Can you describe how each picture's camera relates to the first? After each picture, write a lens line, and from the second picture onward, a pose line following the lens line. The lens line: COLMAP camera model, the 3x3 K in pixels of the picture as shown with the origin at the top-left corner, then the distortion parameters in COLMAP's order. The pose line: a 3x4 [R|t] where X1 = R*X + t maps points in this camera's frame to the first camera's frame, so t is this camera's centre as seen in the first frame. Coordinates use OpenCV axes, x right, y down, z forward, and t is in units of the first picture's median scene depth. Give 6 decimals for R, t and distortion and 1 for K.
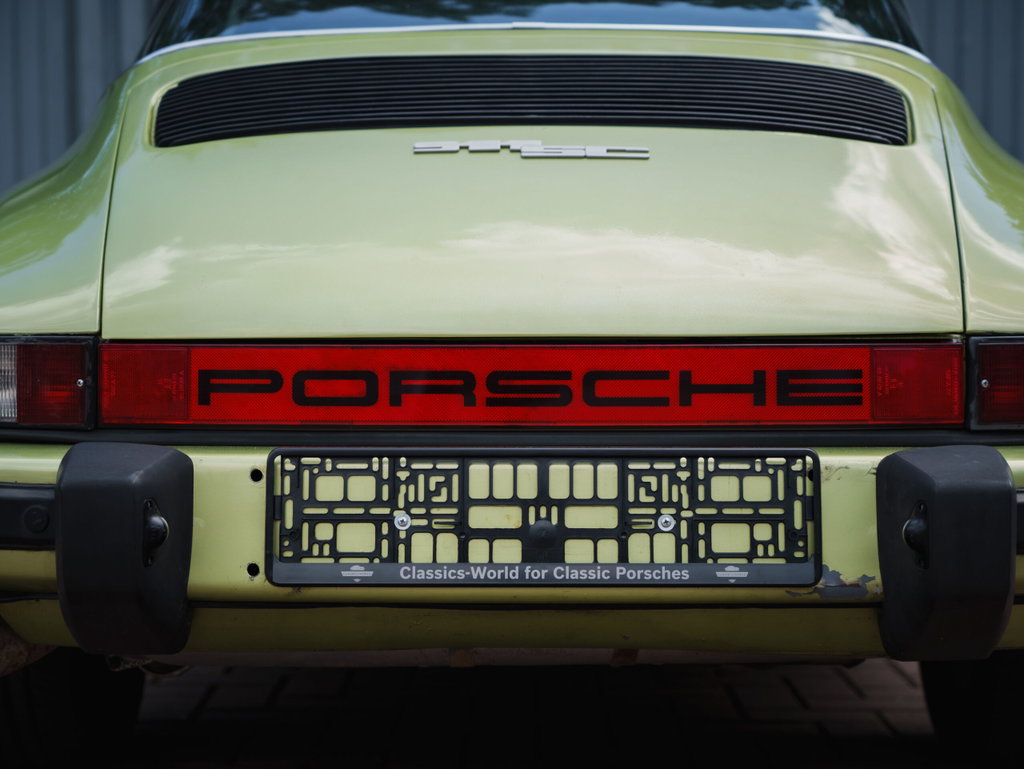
lens RADIAL K [[2163.1, 0, 512.0], [0, 2163.1, 384.5], [0, 0, 1]] dist [0.040477, 0.097569]
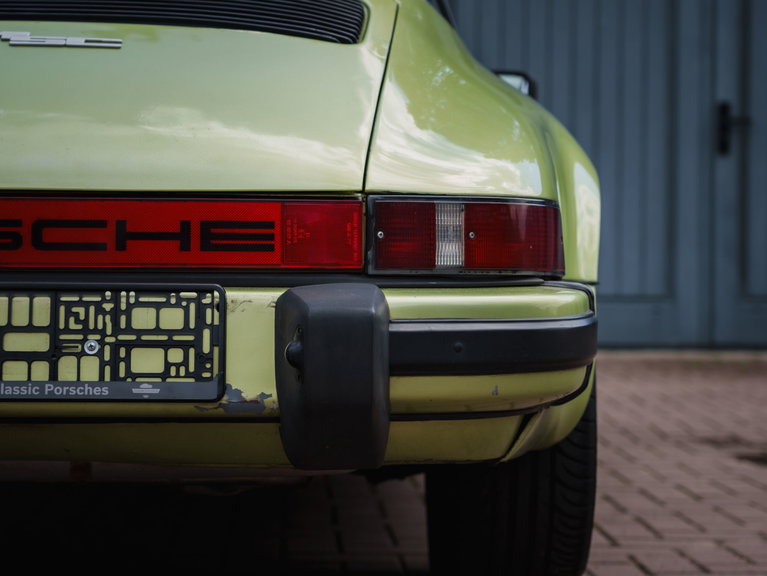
lens RADIAL K [[1886.5, 0, 383.5], [0, 1886.5, 288.0], [0, 0, 1]] dist [0.039314, 0.268396]
pose [[0.998559, 0.007504, 0.053136, 0.173108], [-0.006055, 0.999607, -0.027368, 0.058877], [-0.053321, 0.027006, 0.998212, -0.020674]]
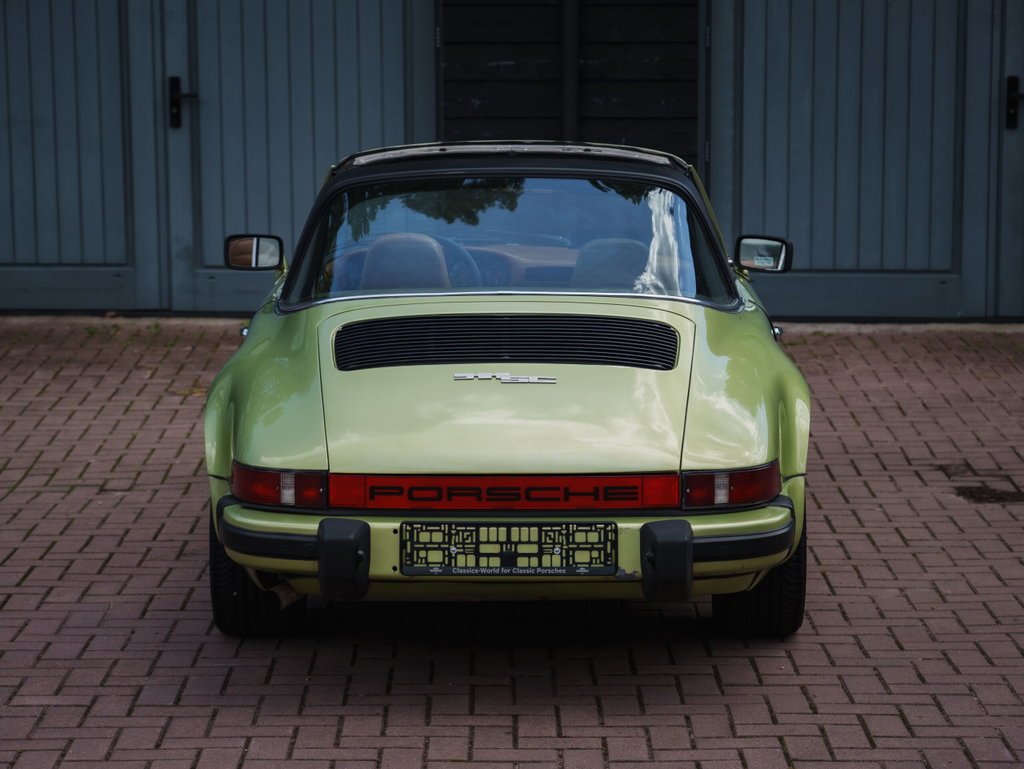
lens RADIAL K [[2698.4, 0, 512.0], [0, 2698.4, 384.5], [0, 0, 1]] dist [-0.062542, -0.035665]
pose [[1.000000, -0.000632, -0.000164, 0.018868], [0.000645, 0.994942, 0.100447, -0.448488], [0.000099, -0.100447, 0.994942, -2.133983]]
